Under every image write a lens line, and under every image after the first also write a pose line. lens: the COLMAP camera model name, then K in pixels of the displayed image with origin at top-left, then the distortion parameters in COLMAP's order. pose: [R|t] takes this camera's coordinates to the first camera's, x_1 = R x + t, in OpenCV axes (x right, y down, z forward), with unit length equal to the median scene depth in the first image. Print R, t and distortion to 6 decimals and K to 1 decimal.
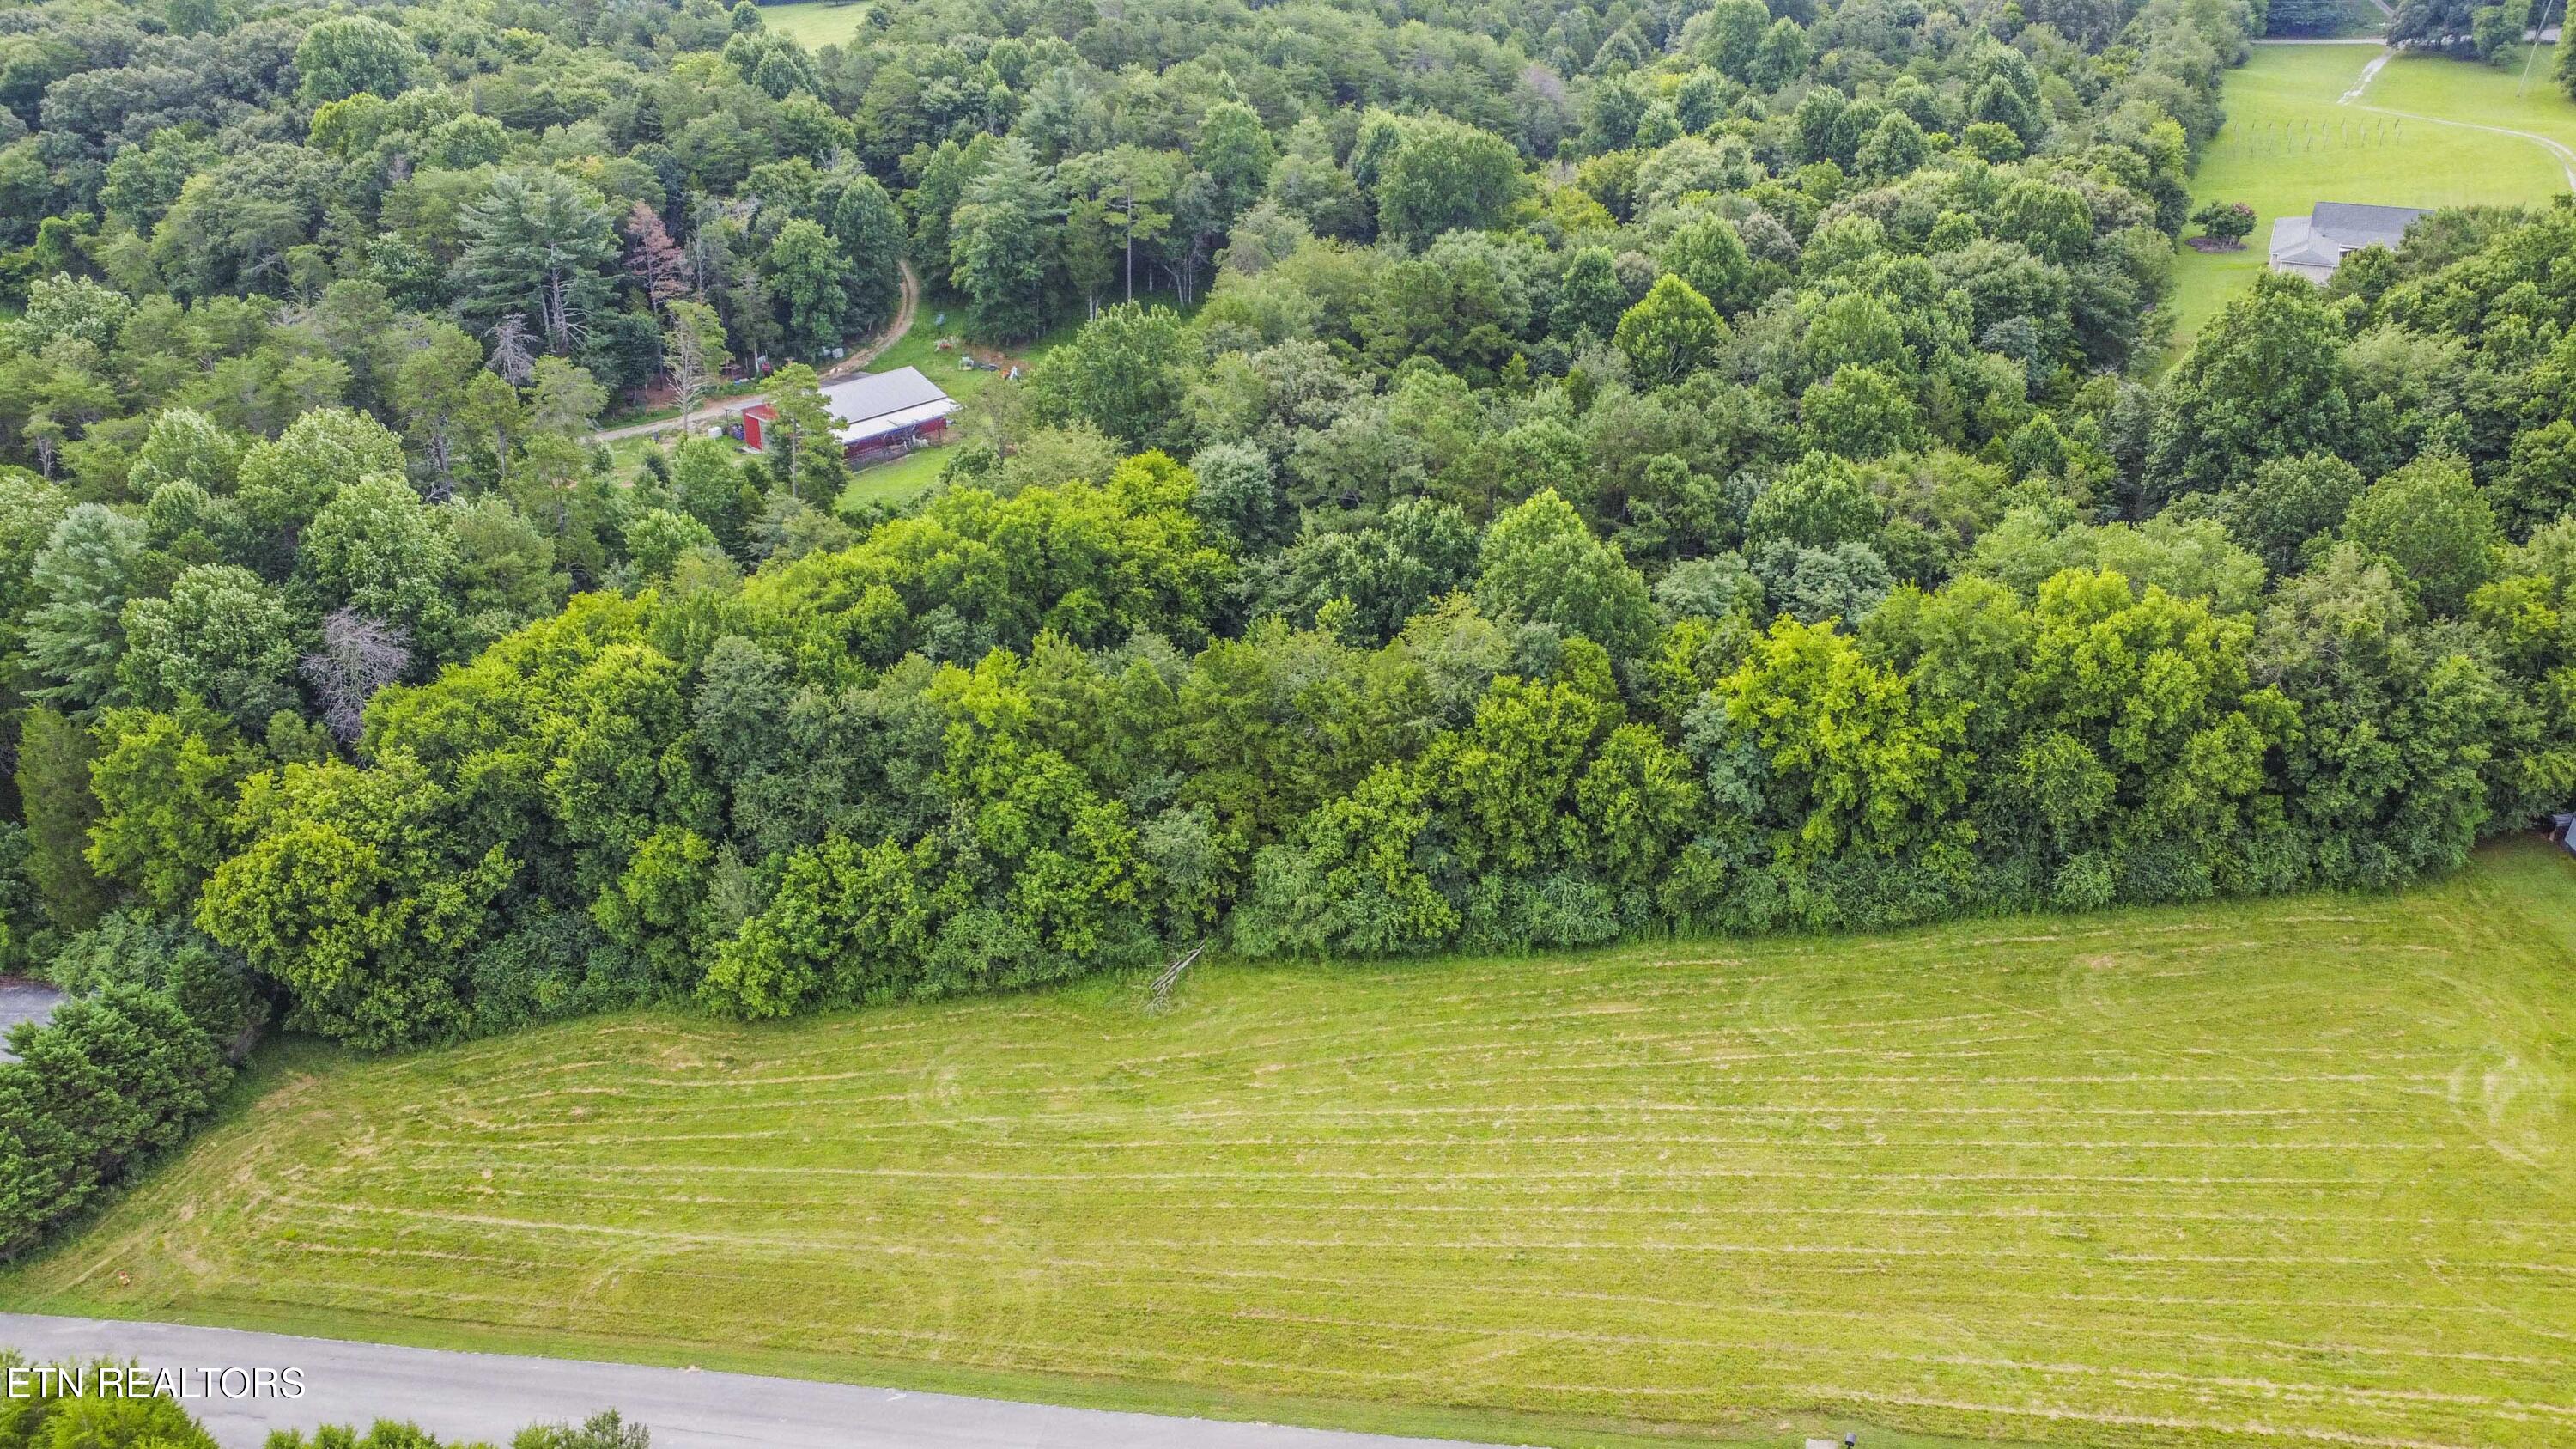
lens RADIAL K [[1889.3, 0, 1285.3], [0, 1889.3, 774.0], [0, 0, 1]] dist [-0.115487, 0.157683]
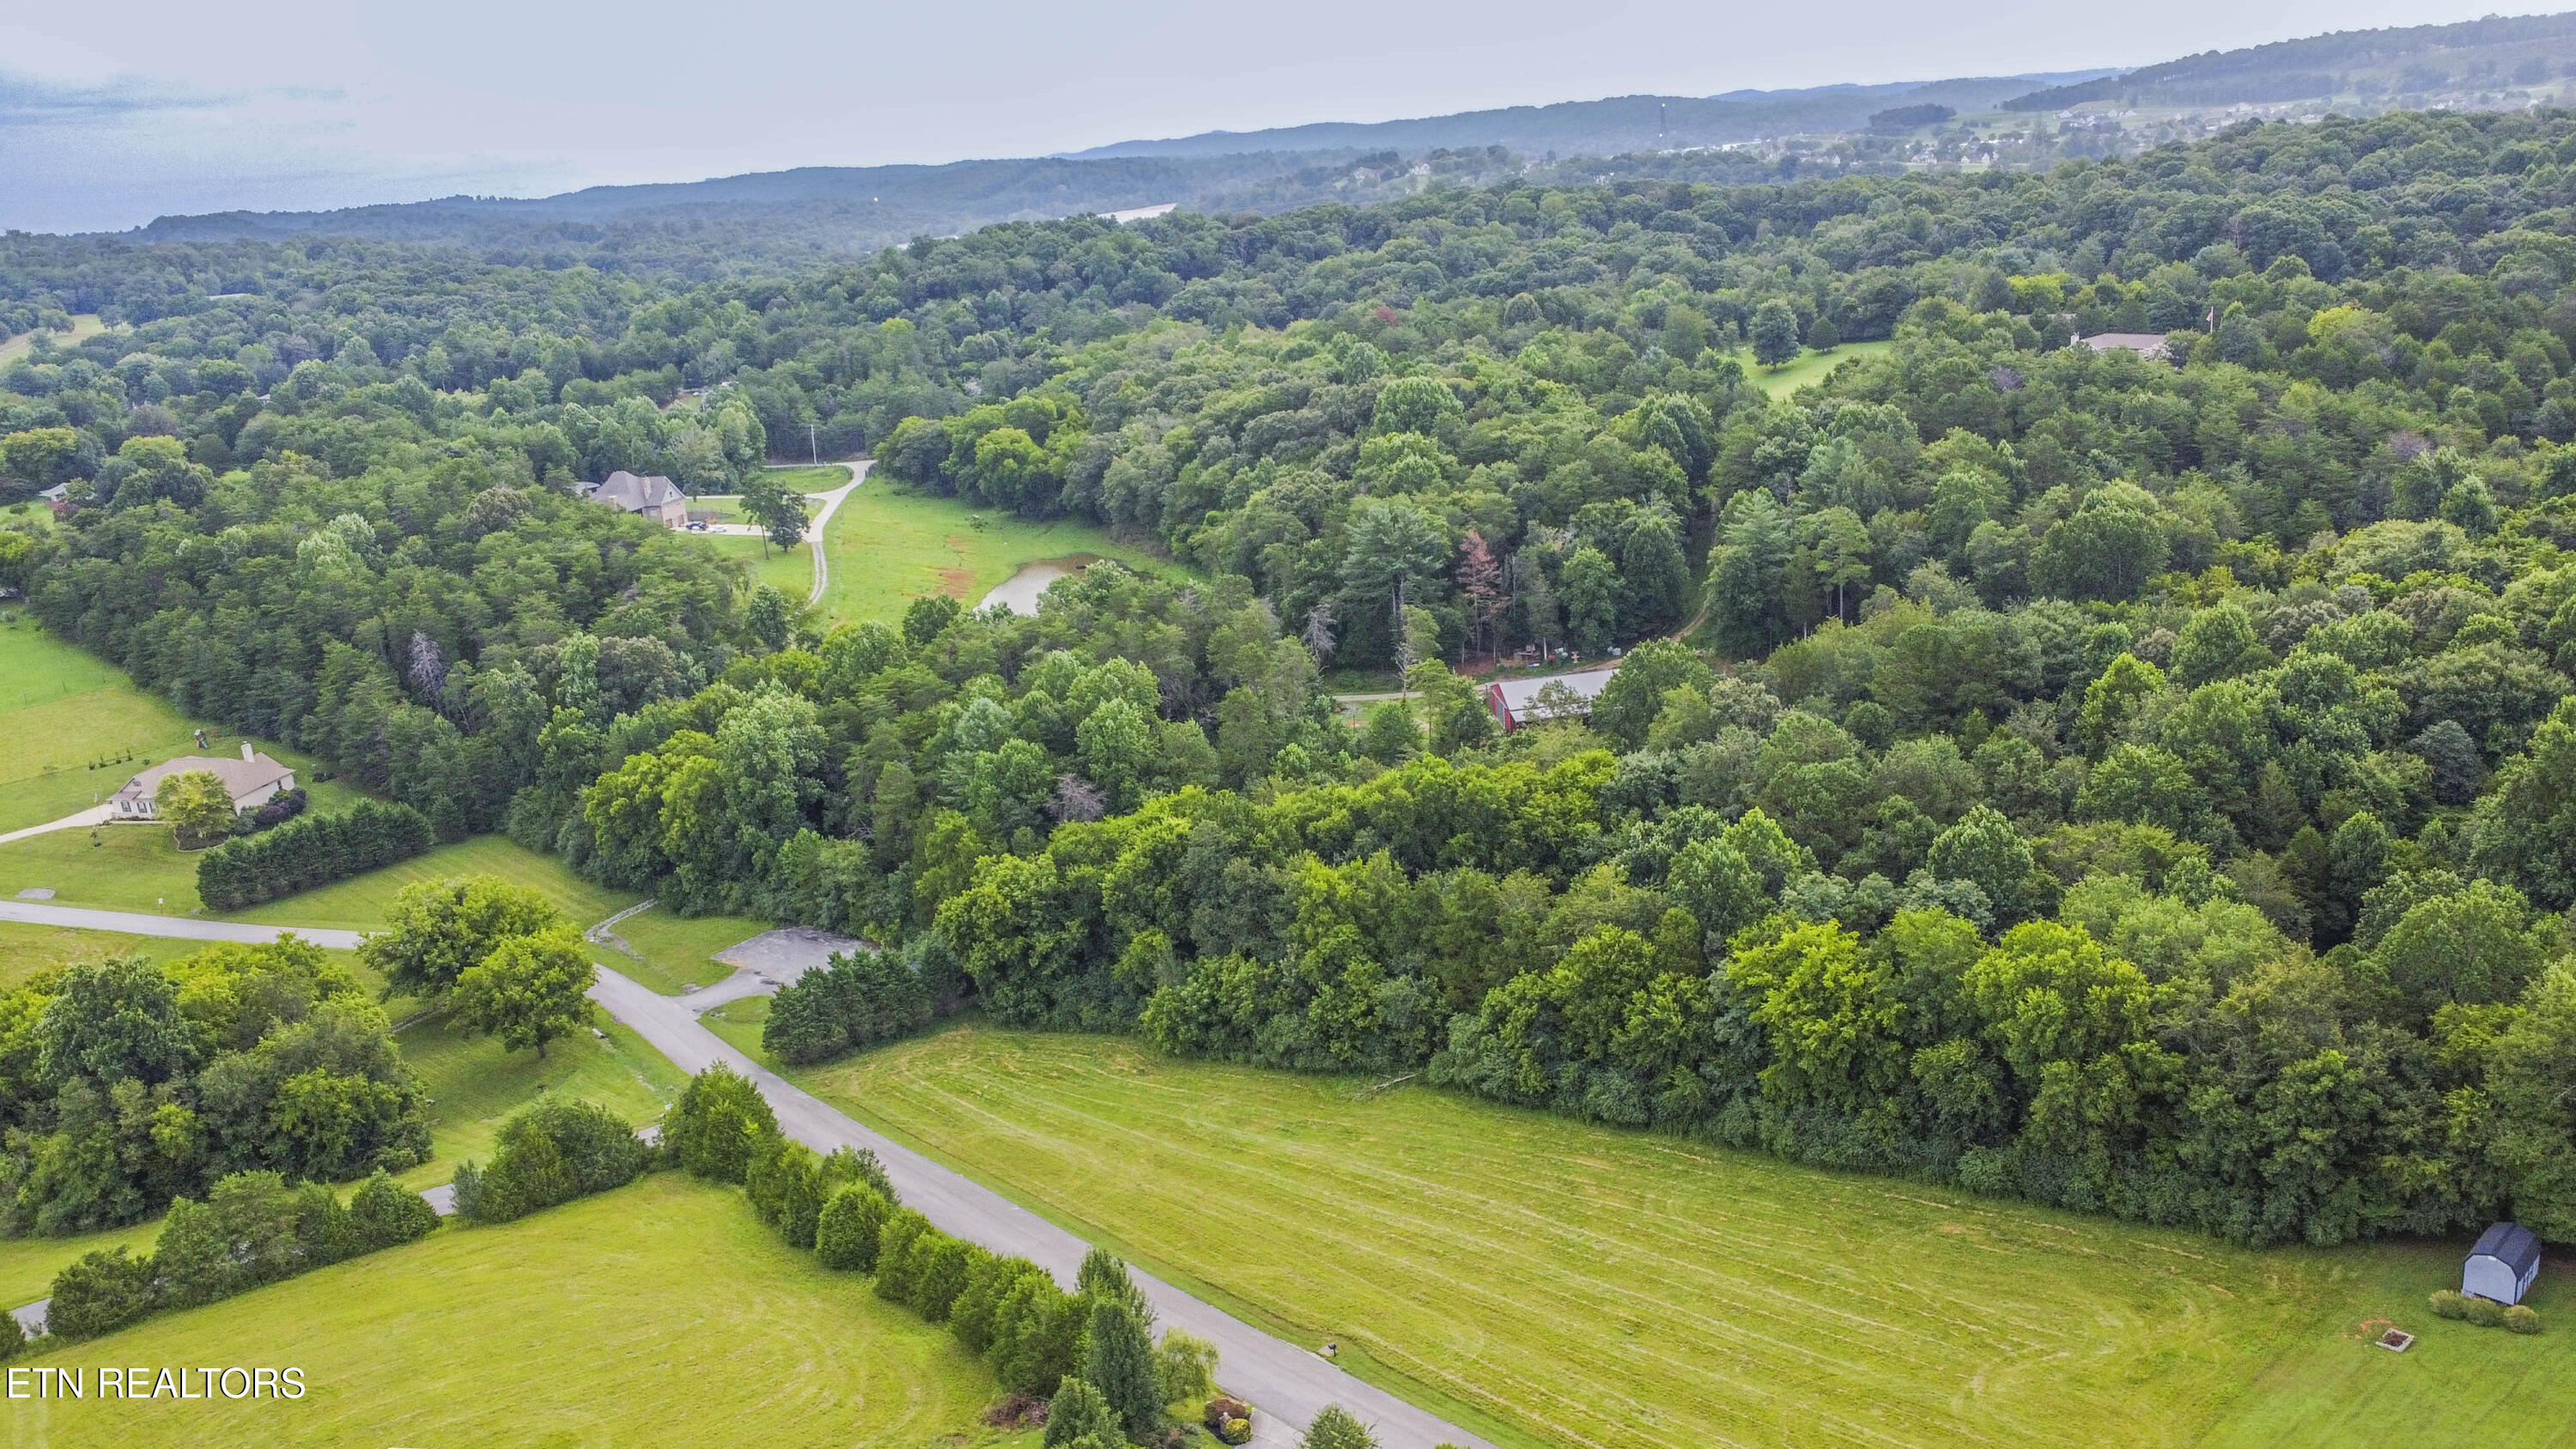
lens RADIAL K [[1944.8, 0, 1288.0], [0, 1944.8, 724.5], [0, 0, 1]] dist [-0.200973, 0.367387]
pose [[0.778629, 0.113834, -0.617073, 0.805249], [-0.212931, 0.972988, -0.089188, -0.018277], [0.590252, 0.200838, 0.781836, -0.312040]]
